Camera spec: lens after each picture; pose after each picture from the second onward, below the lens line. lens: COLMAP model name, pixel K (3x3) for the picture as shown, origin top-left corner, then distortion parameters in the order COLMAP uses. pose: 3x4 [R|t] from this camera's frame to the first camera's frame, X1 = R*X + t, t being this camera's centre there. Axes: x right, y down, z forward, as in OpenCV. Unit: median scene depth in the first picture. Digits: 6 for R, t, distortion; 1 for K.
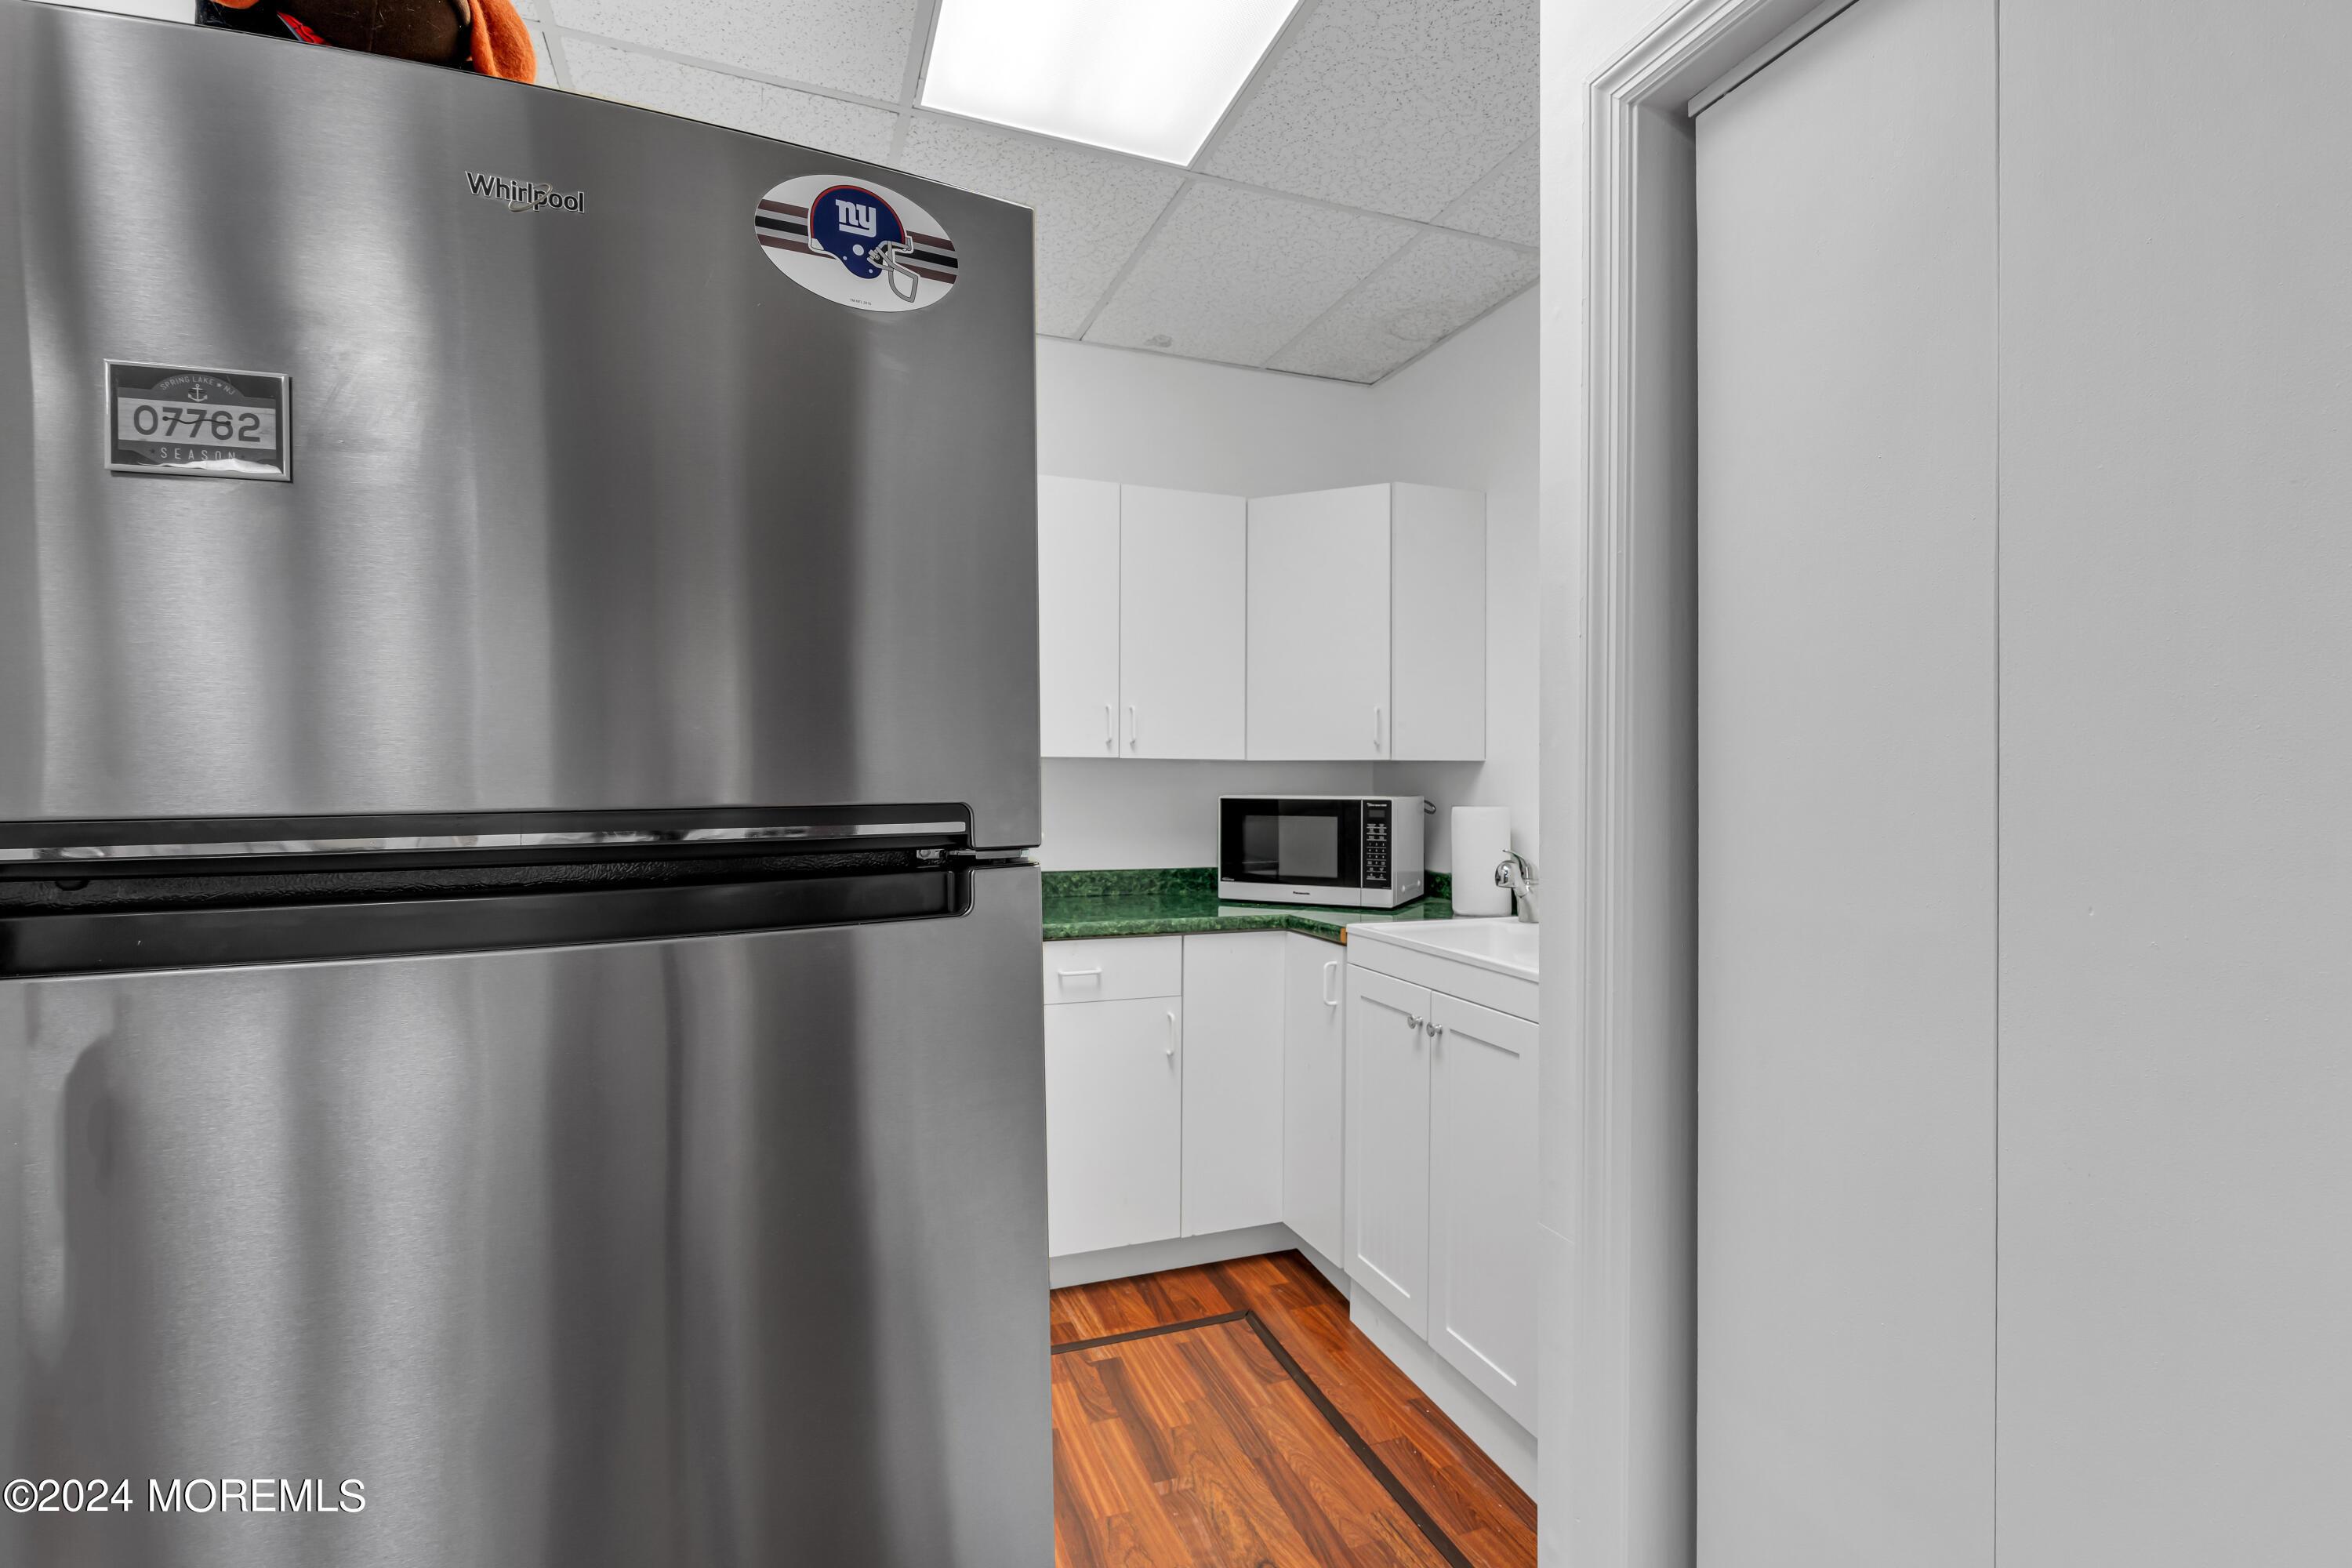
lens RADIAL K [[1074.6, 0, 1171.3], [0, 1074.6, 787.0], [0, 0, 1]] dist [0.003733, -0.000549]
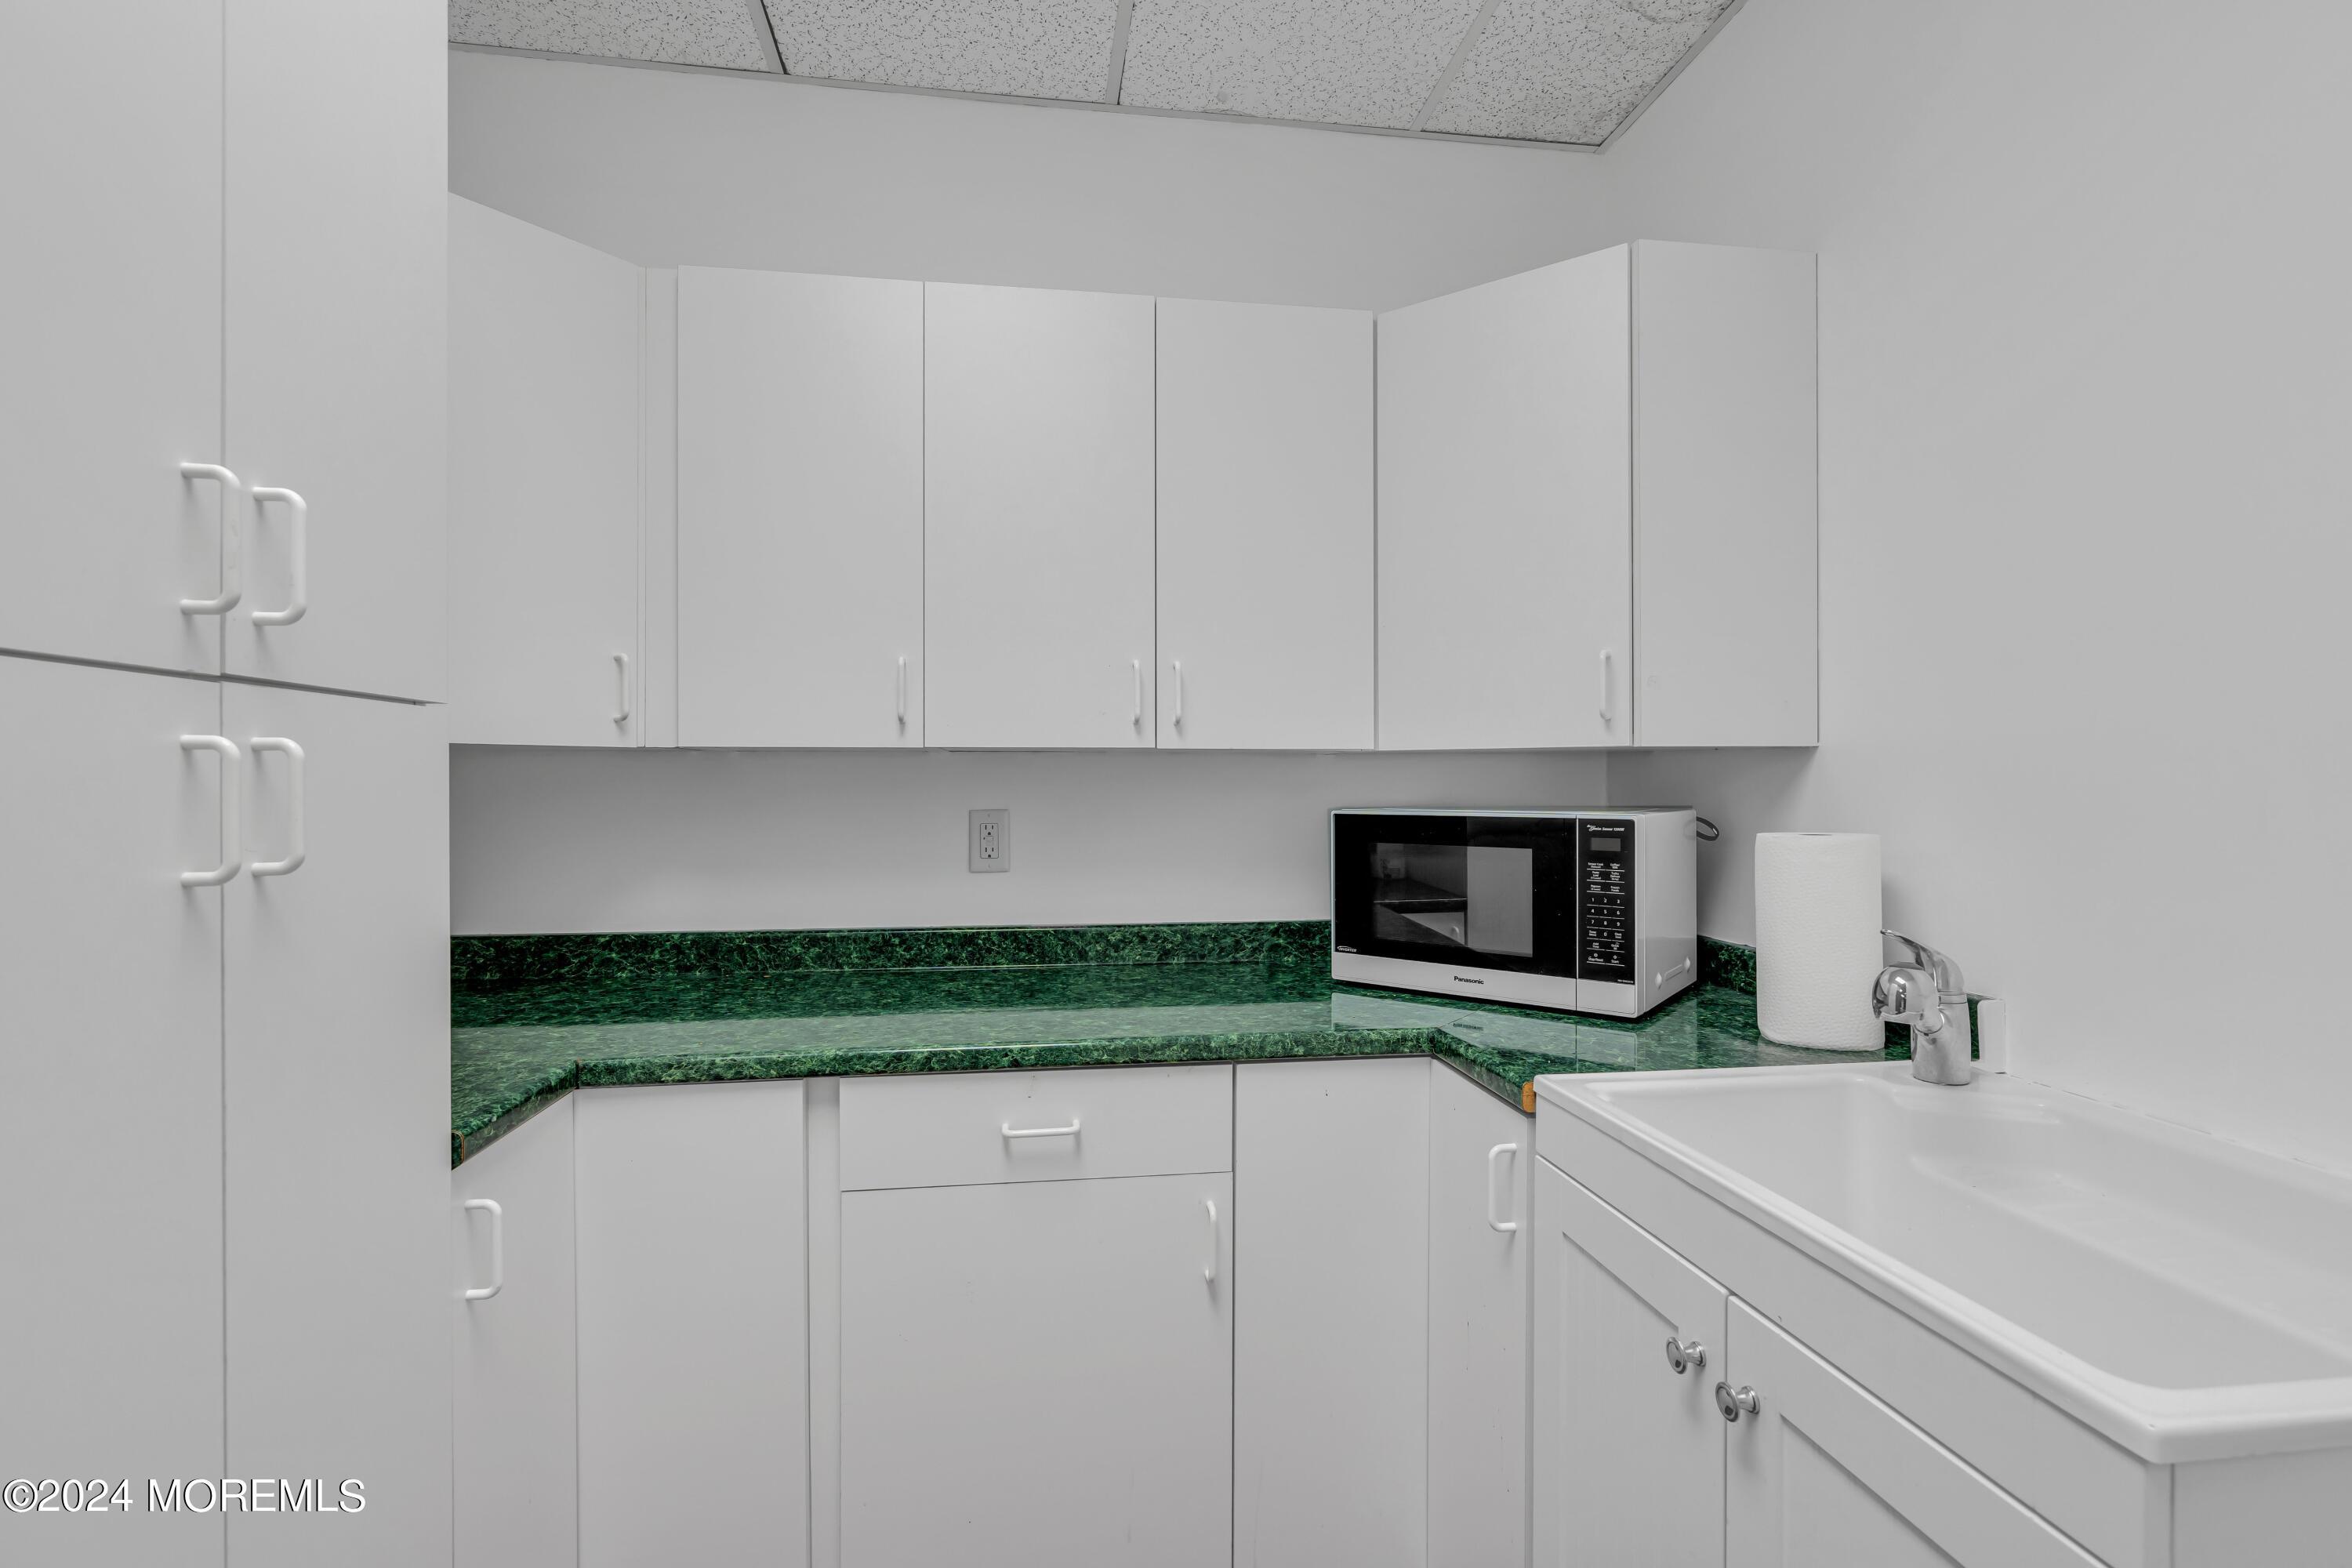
lens RADIAL K [[1074.6, 0, 1184.2], [0, 1074.6, 780.8], [0, 0, 1]] dist [0.003733, -0.000549]
pose [[0.978490, -0.005413, -0.206222, 0.092396], [0.004539, 0.999979, -0.004709, -0.005883], [0.206243, 0.003672, 0.978494, 0.410605]]
